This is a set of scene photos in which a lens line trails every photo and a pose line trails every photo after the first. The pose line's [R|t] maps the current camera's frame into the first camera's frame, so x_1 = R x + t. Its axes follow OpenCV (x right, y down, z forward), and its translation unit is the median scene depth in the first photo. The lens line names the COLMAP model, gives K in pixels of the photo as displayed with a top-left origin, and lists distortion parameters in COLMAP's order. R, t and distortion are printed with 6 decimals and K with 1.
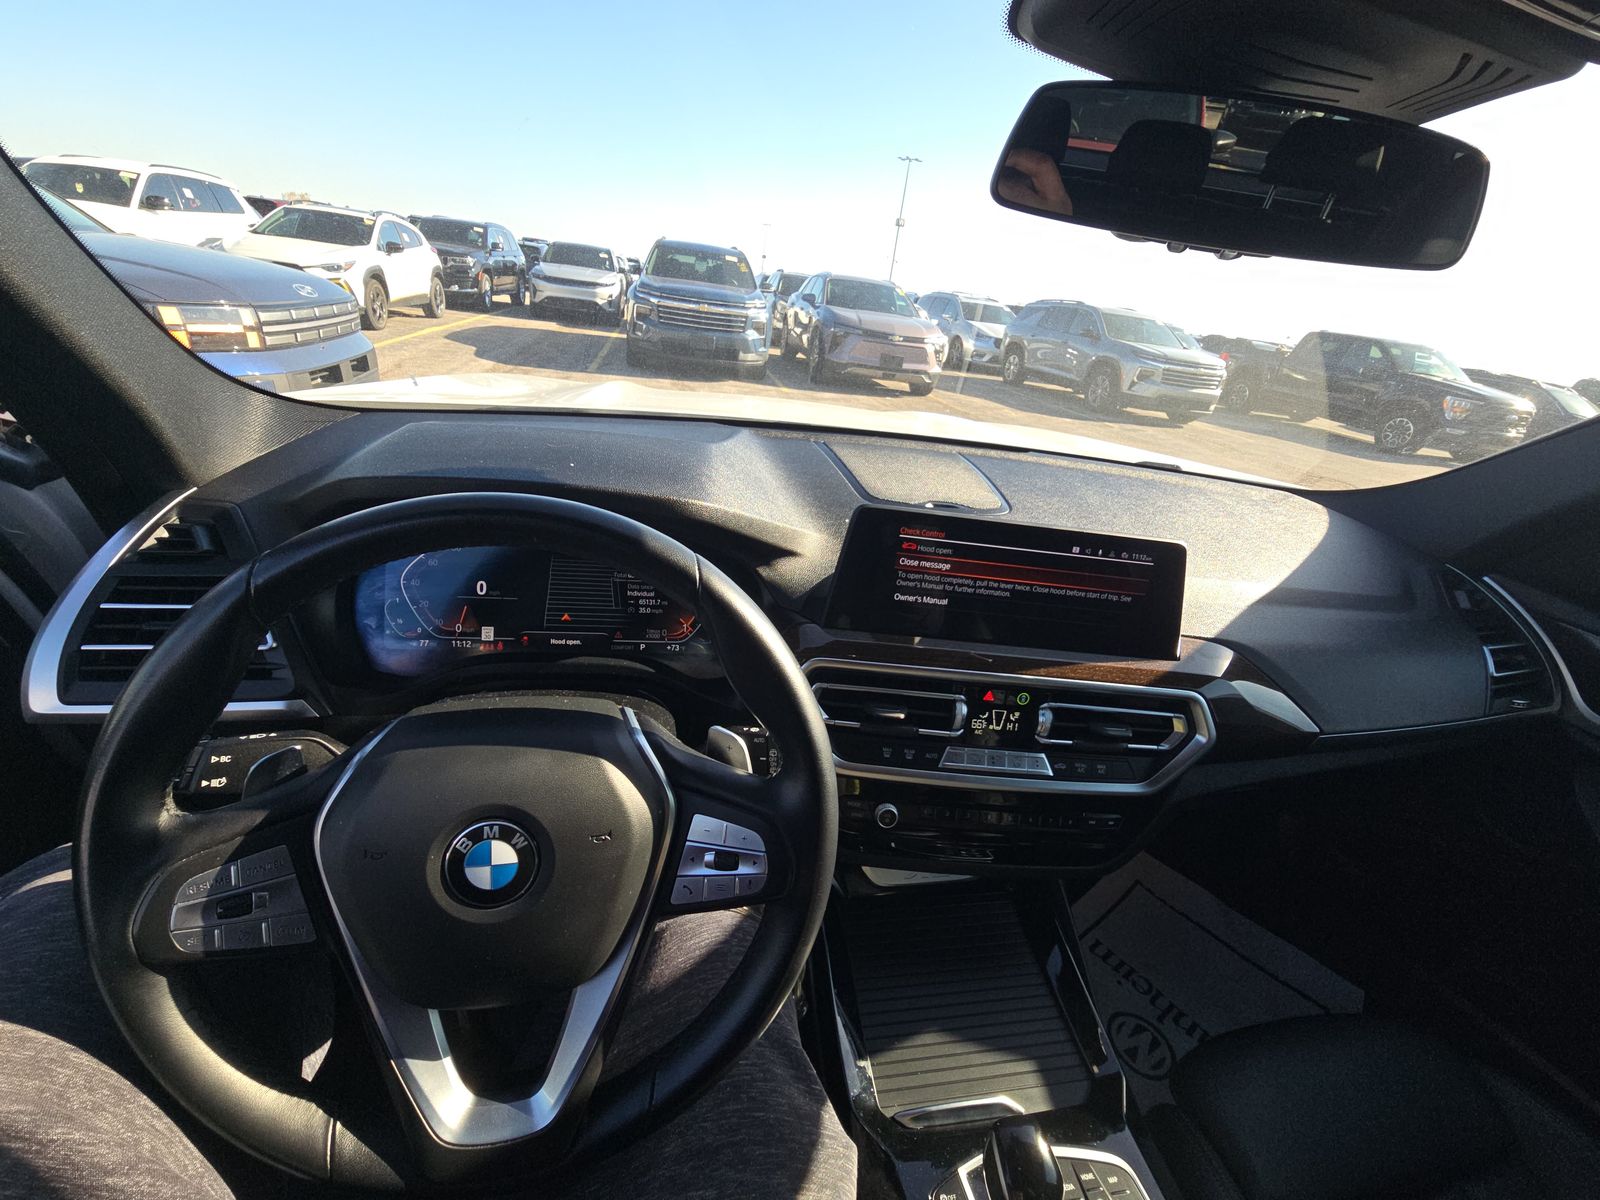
lens RADIAL K [[647.4, 0, 798.0], [0, 647.4, 591.3], [0, 0, 1]] dist [0.003044, -0.005601]
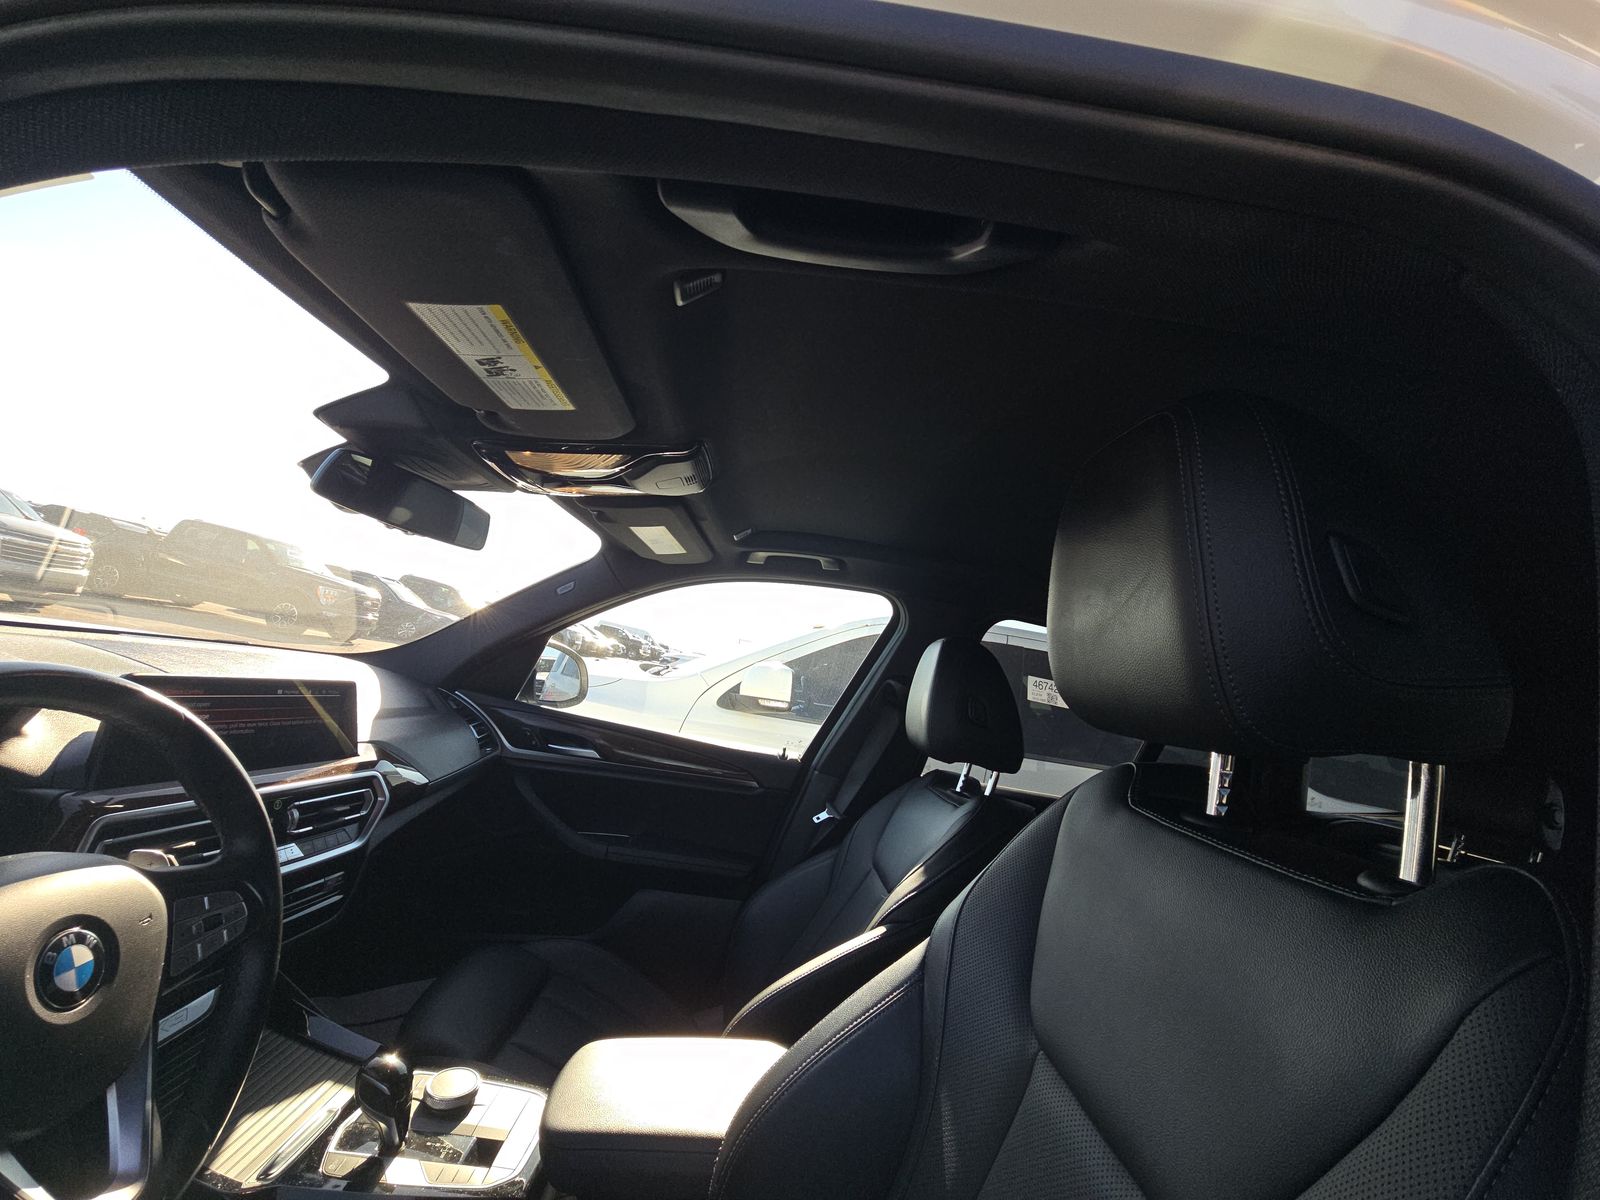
lens RADIAL K [[647.4, 0, 796.9], [0, 647.4, 583.2], [0, 0, 1]] dist [0.003044, -0.005601]
pose [[0.156756, 0.045295, 0.986598, -0.937310], [0.242086, 0.966711, -0.082846, 0.102760], [-0.957508, 0.251828, 0.140572, -0.390356]]
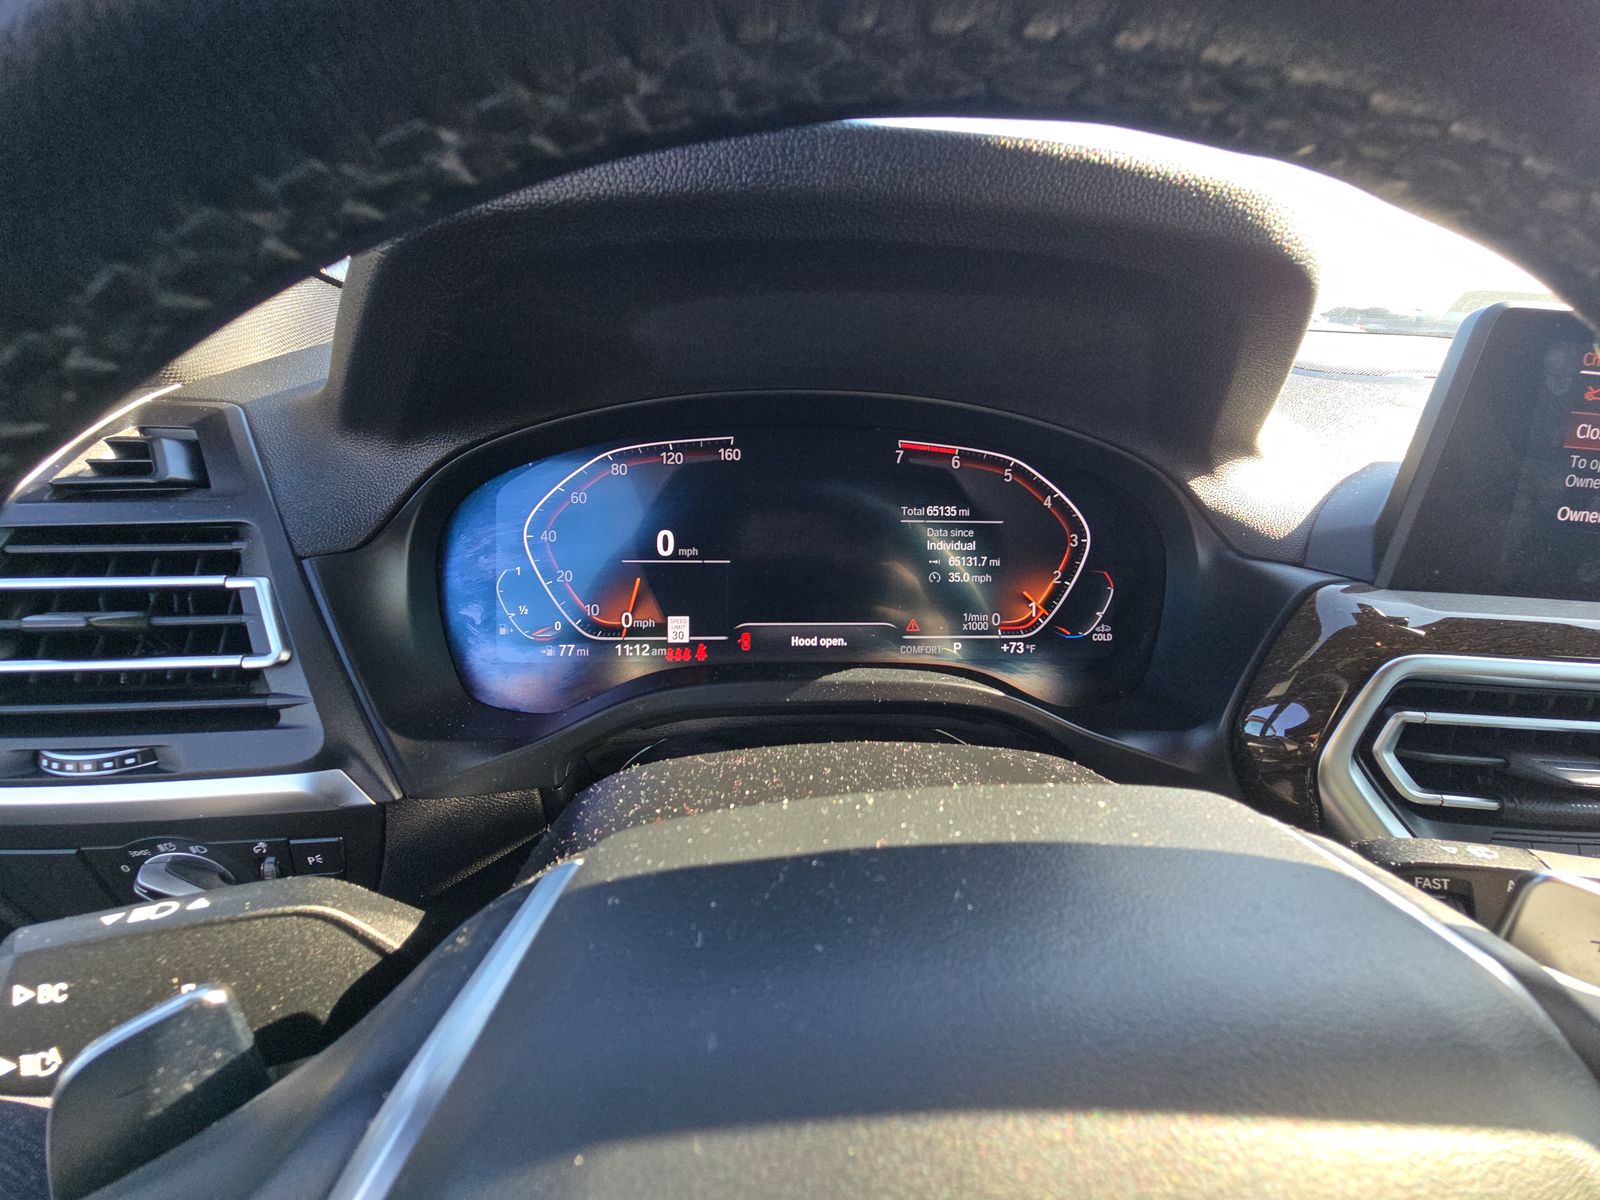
lens RADIAL K [[647.4, 0, 794.4], [0, 647.4, 597.3], [0, 0, 1]] dist [0.003044, -0.005601]
pose [[0.990201, -0.041949, -0.133200, -0.349015], [0.038813, 0.998907, -0.026056, 0.062931], [0.134148, 0.020630, 0.990747, 0.542402]]
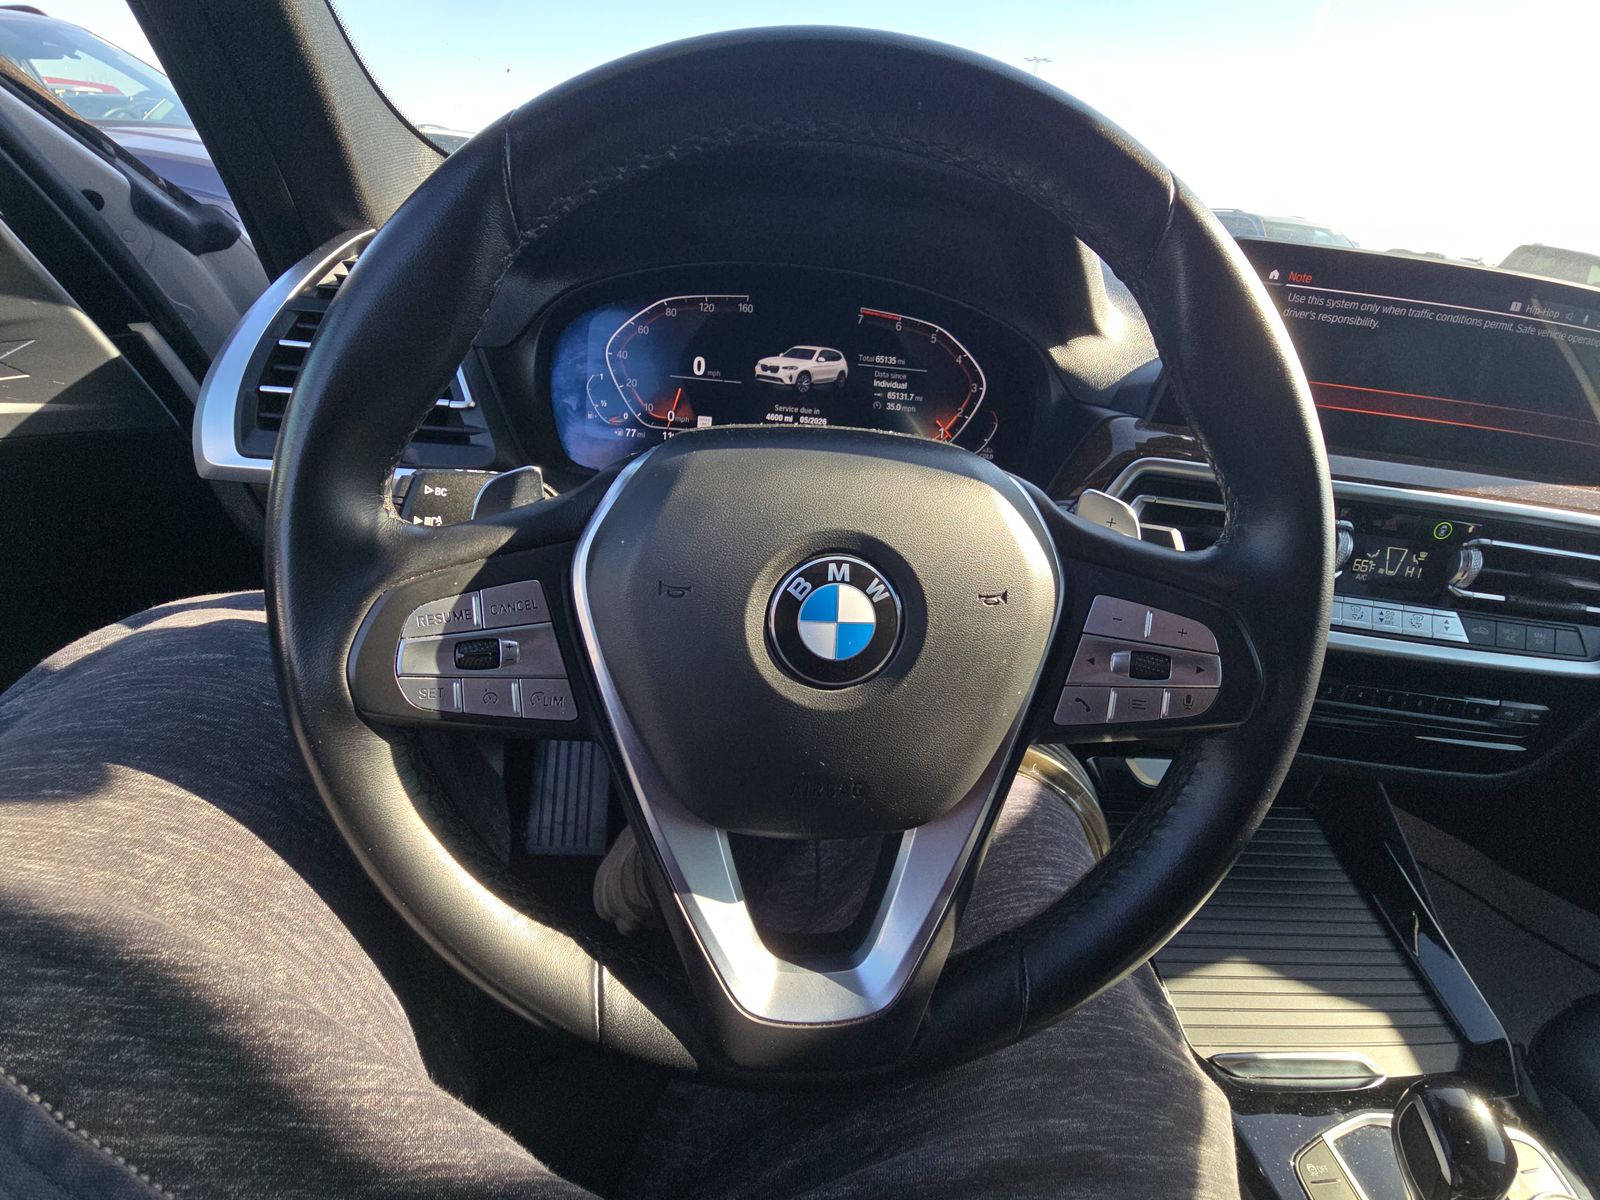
lens RADIAL K [[647.4, 0, 796.4], [0, 647.4, 592.6], [0, 0, 1]] dist [0.003044, -0.005601]
pose [[0.989760, 0.048501, -0.134251, -0.276360], [-0.036373, 0.995153, 0.091366, 0.216087], [0.138032, -0.085547, 0.986726, 0.228665]]
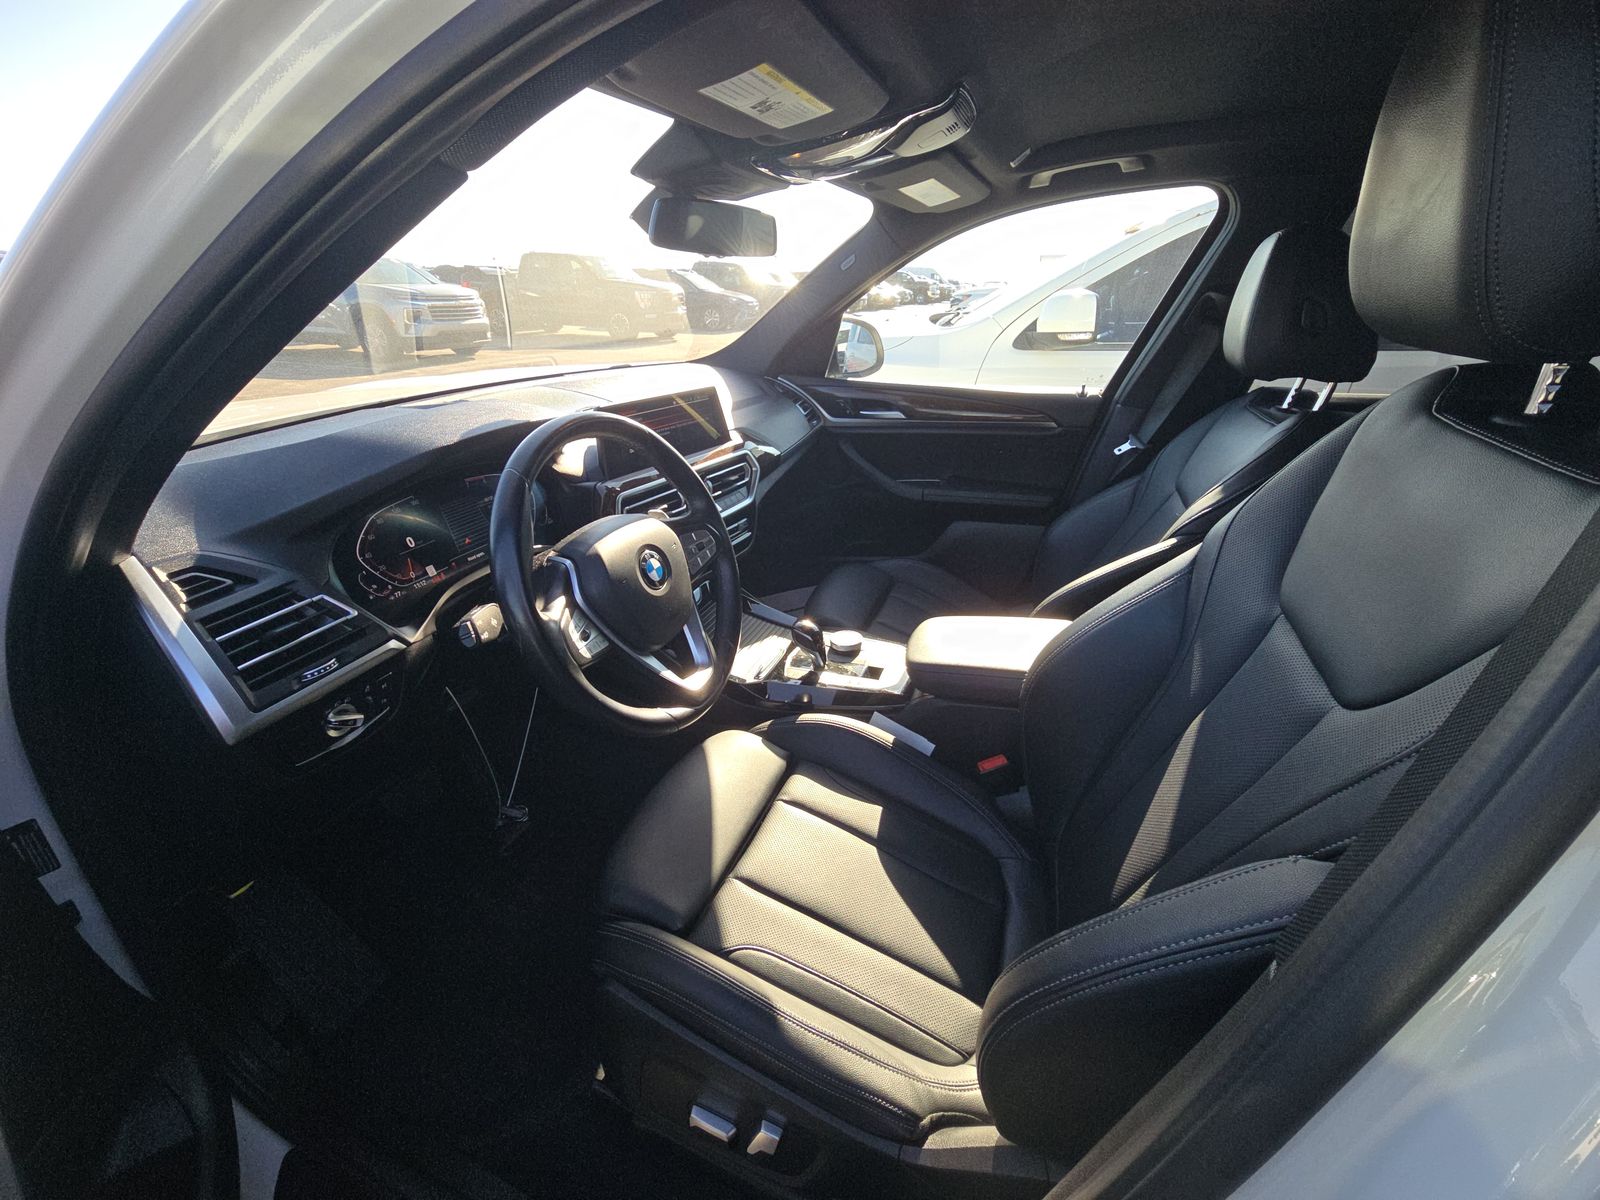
lens RADIAL K [[647.4, 0, 795.6], [0, 647.4, 588.1], [0, 0, 1]] dist [0.003044, -0.005601]
pose [[0.527485, -0.467654, 0.709267, -1.187994], [0.408923, 0.871546, 0.270534, 0.046129], [-0.744675, 0.147333, 0.650962, -0.528871]]
